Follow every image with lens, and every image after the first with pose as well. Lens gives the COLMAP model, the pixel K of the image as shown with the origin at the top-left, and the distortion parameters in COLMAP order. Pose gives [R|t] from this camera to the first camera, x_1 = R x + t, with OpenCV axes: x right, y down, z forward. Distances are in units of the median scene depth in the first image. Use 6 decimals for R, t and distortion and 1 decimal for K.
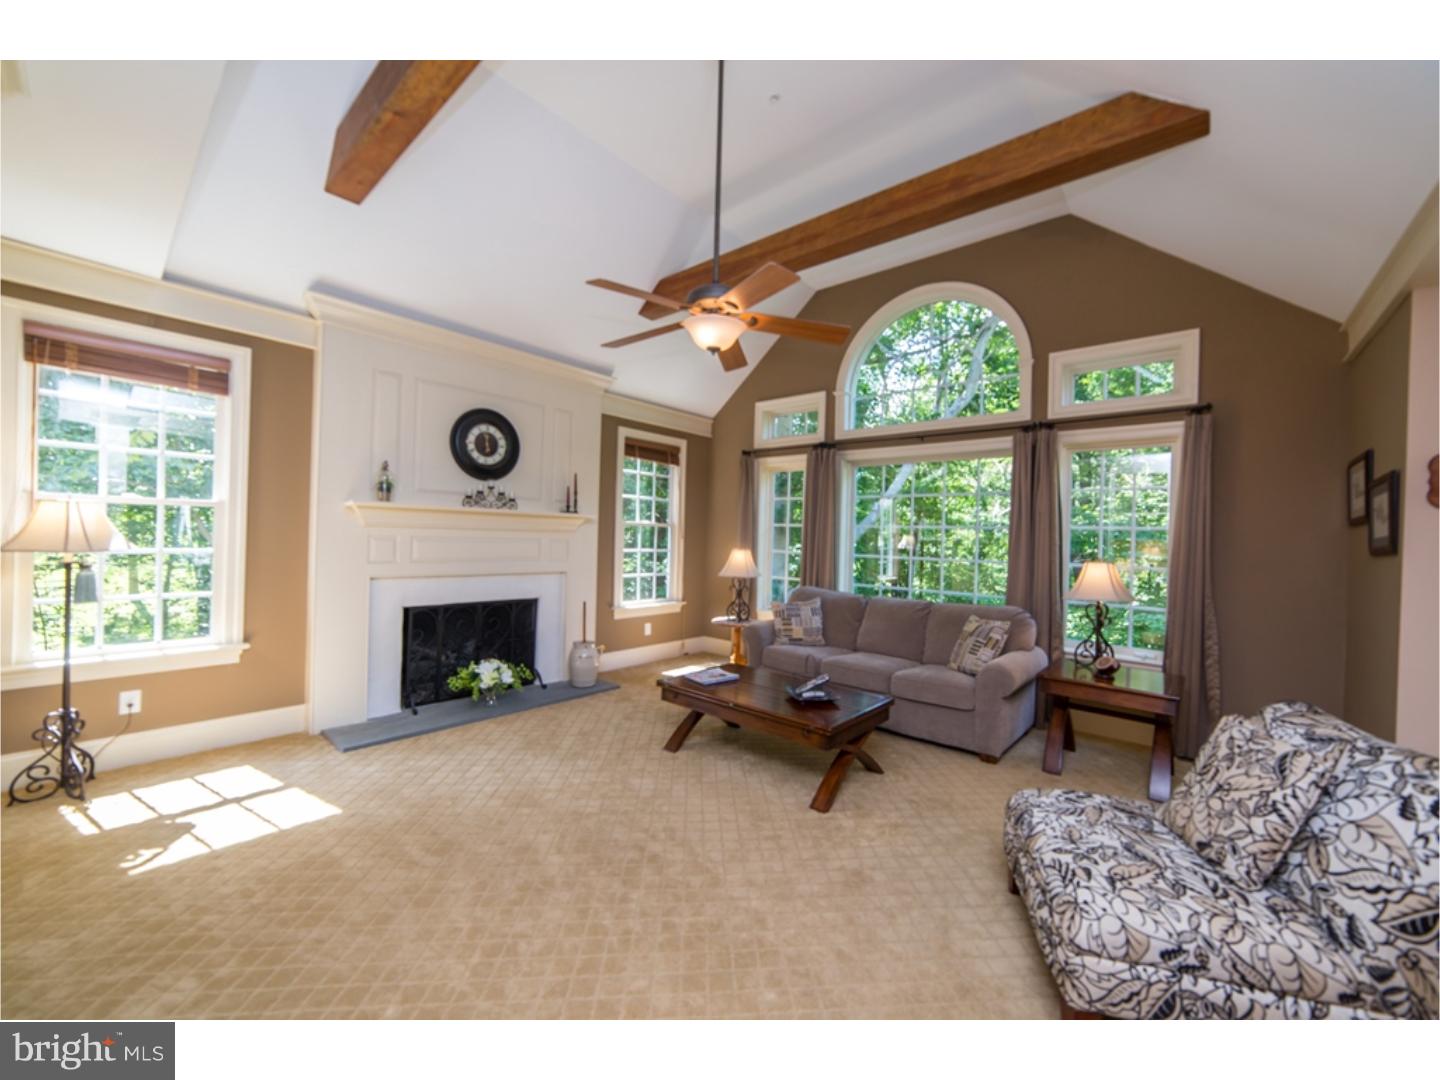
lens RADIAL K [[564.8, 0, 734.2], [0, 564.8, 547.2], [0, 0, 1]] dist [-0.002696, 0.001050]
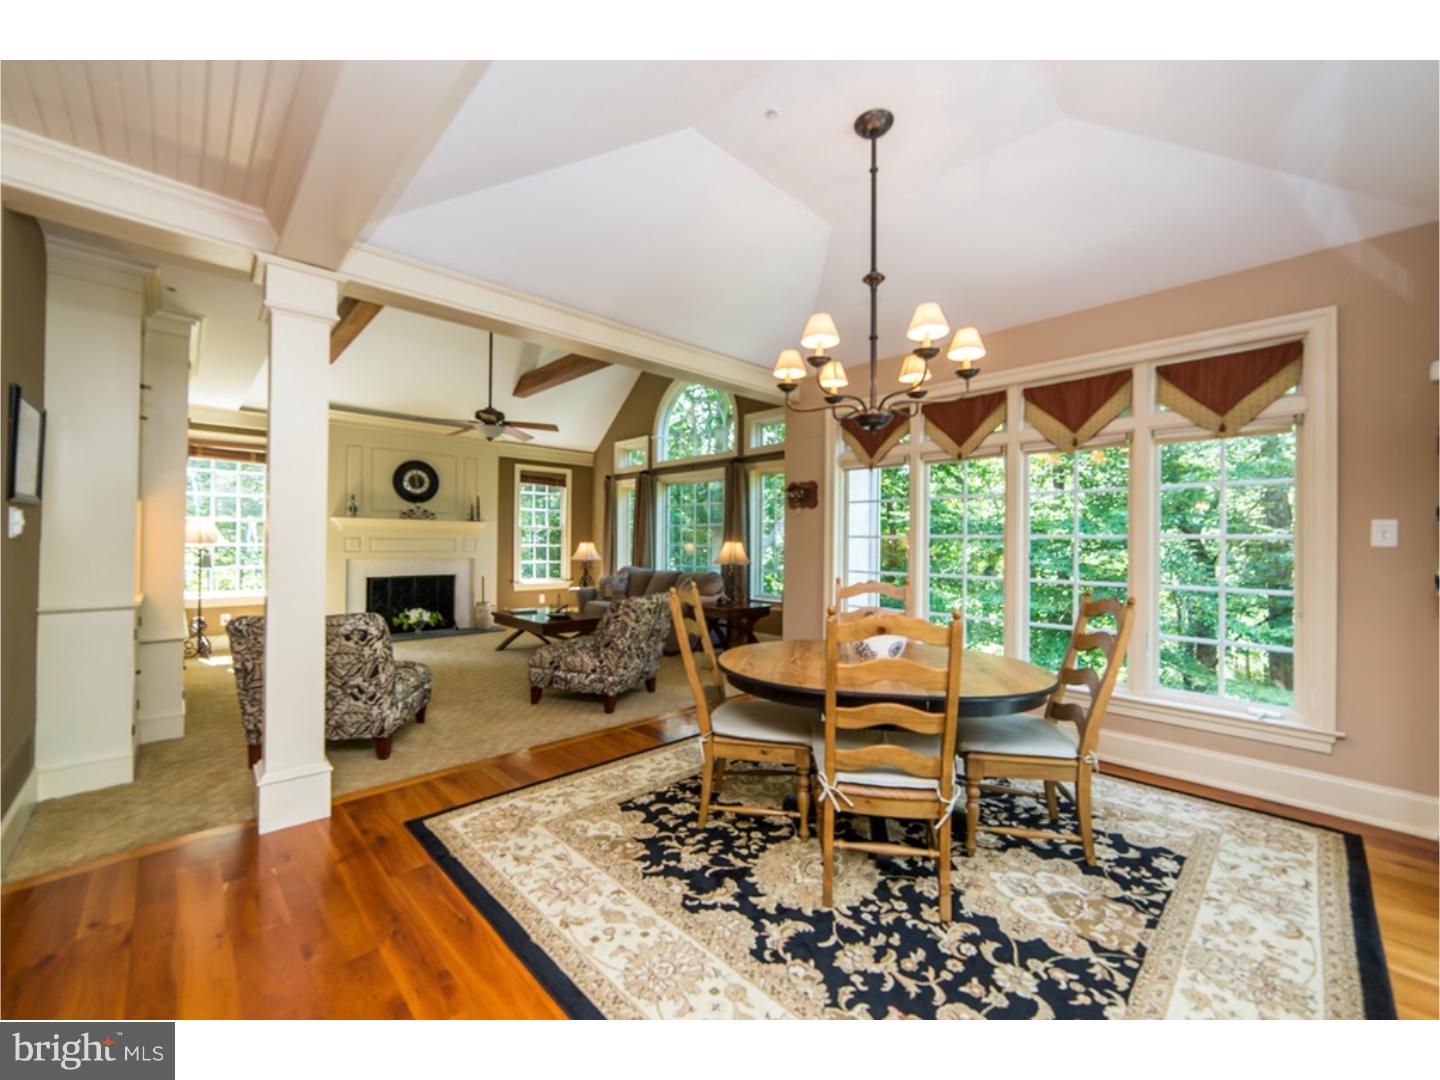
lens RADIAL K [[564.8, 0, 715.9], [0, 564.8, 546.7], [0, 0, 1]] dist [-0.002696, 0.001050]
pose [[0.995910, -0.017332, -0.088676, 0.522687], [0.016376, 0.999800, -0.011492, 0.040294], [0.088857, 0.009992, 0.995994, -0.522128]]
